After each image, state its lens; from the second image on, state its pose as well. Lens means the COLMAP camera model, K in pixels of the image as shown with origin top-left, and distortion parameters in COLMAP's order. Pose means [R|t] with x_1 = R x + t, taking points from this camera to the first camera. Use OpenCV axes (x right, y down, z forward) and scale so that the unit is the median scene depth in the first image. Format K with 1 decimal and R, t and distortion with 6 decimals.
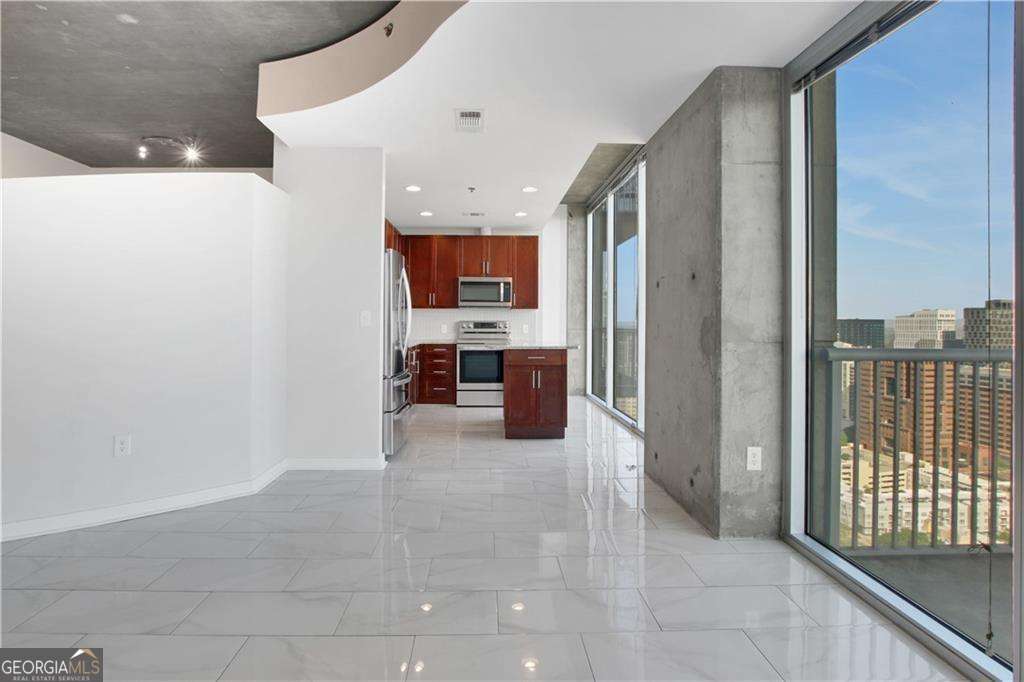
lens RADIAL K [[499.7, 0, 494.7], [0, 499.7, 309.6], [0, 0, 1]] dist [-0.033762, -0.000066]
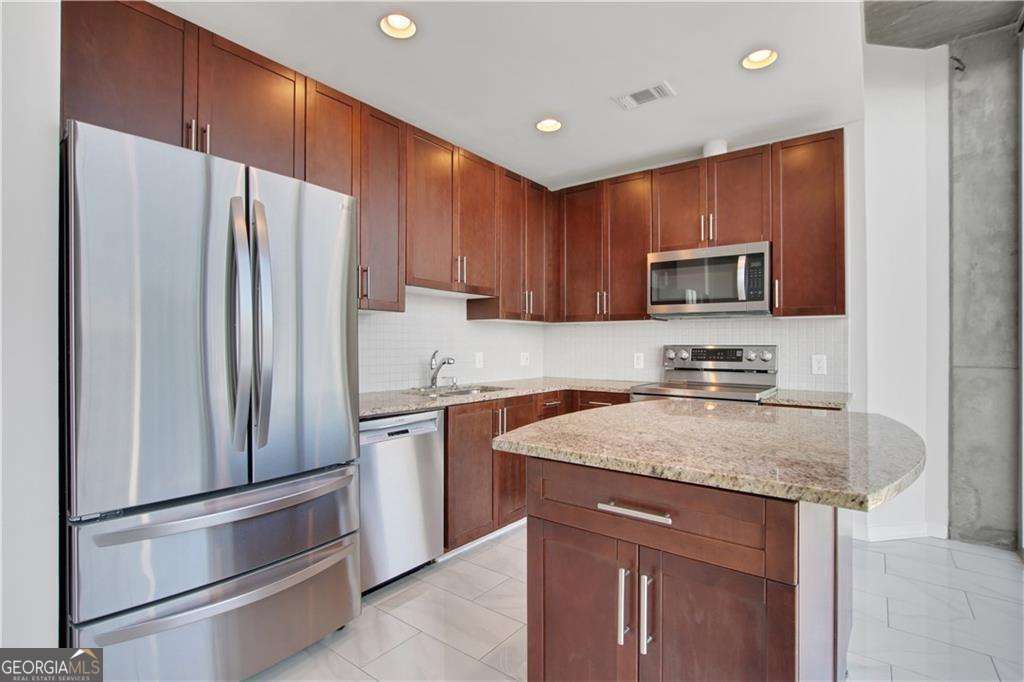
lens RADIAL K [[494.8, 0, 505.8], [0, 494.8, 342.8], [0, 0, 1]] dist [-0.028164, 0.000444]
pose [[0.779756, -0.003145, -0.626076, 0.122848], [0.015232, 0.999787, 0.013949, 0.011986], [0.625898, -0.020414, 0.779638, 0.558344]]
